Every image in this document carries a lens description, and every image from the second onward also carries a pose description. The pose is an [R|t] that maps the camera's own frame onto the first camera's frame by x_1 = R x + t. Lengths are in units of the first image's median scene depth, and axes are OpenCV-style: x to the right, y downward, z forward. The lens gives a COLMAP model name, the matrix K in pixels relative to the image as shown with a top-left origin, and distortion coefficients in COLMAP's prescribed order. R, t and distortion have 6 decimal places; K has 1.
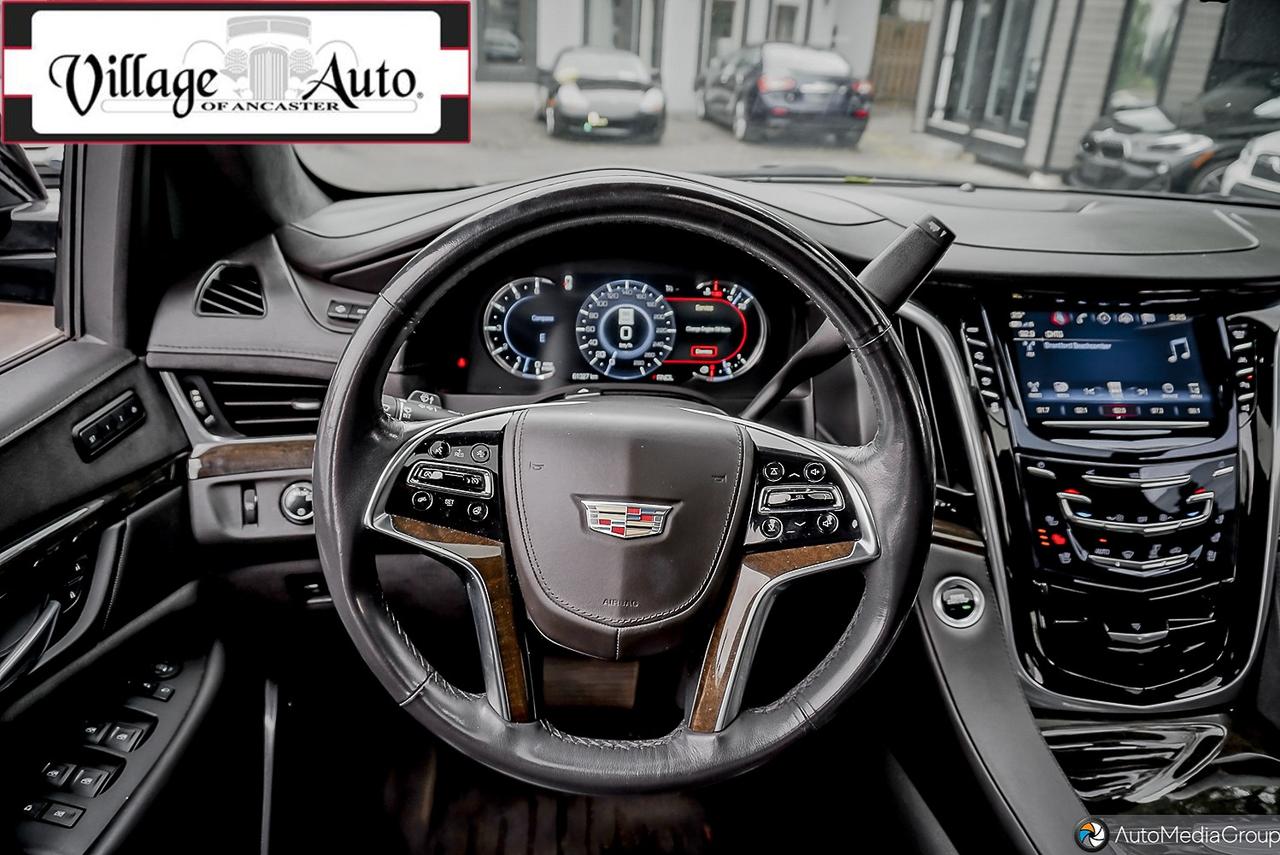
lens RADIAL K [[887.2, 0, 631.7], [0, 887.2, 431.3], [0, 0, 1]] dist [-0.022526, 0.008785]
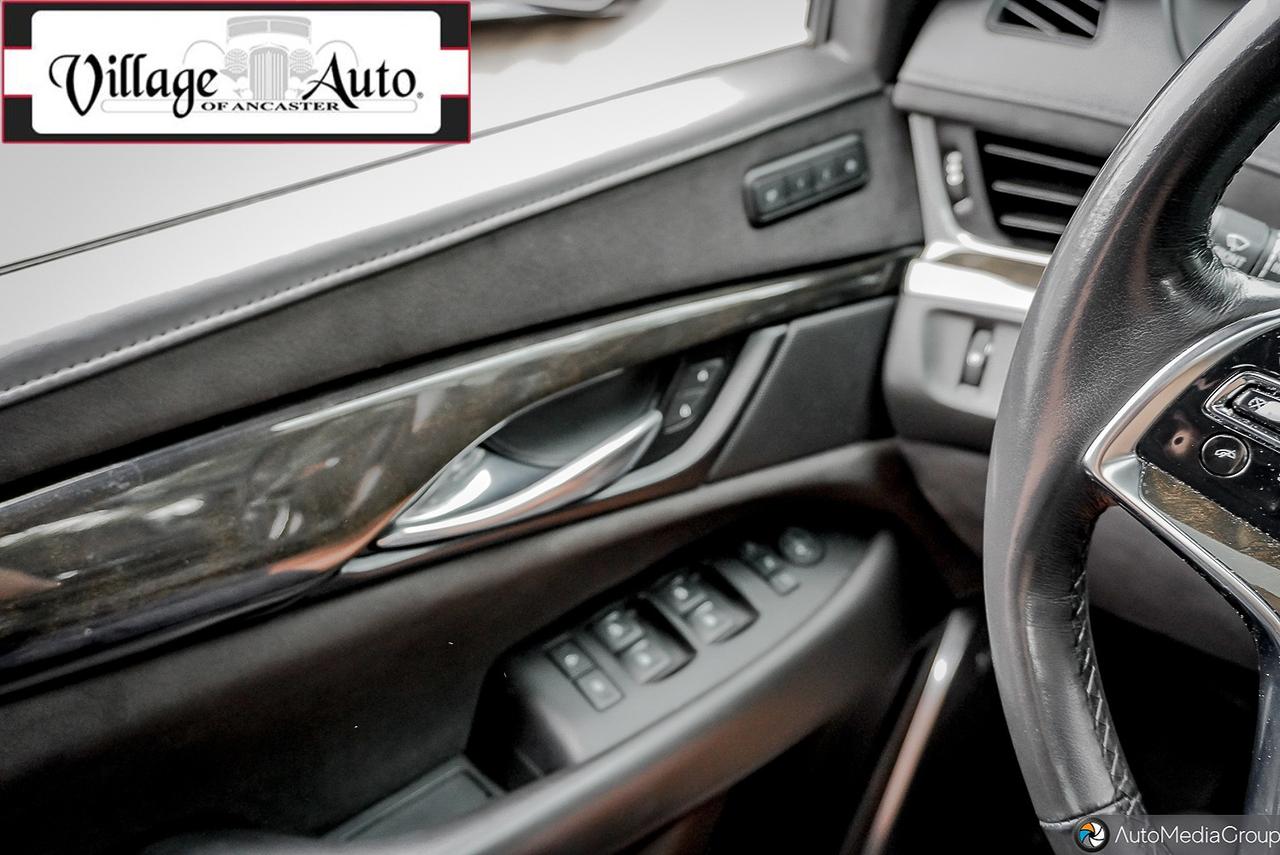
lens RADIAL K [[1145.3, 0, 636.8], [0, 1145.3, 422.6], [0, 0, 1]] dist [0.013534, 0.001044]
pose [[0.653550, 0.318696, -0.686517, -0.026218], [-0.217646, 0.947853, 0.232819, -0.006962], [0.724916, -0.002742, 0.688832, 0.282517]]
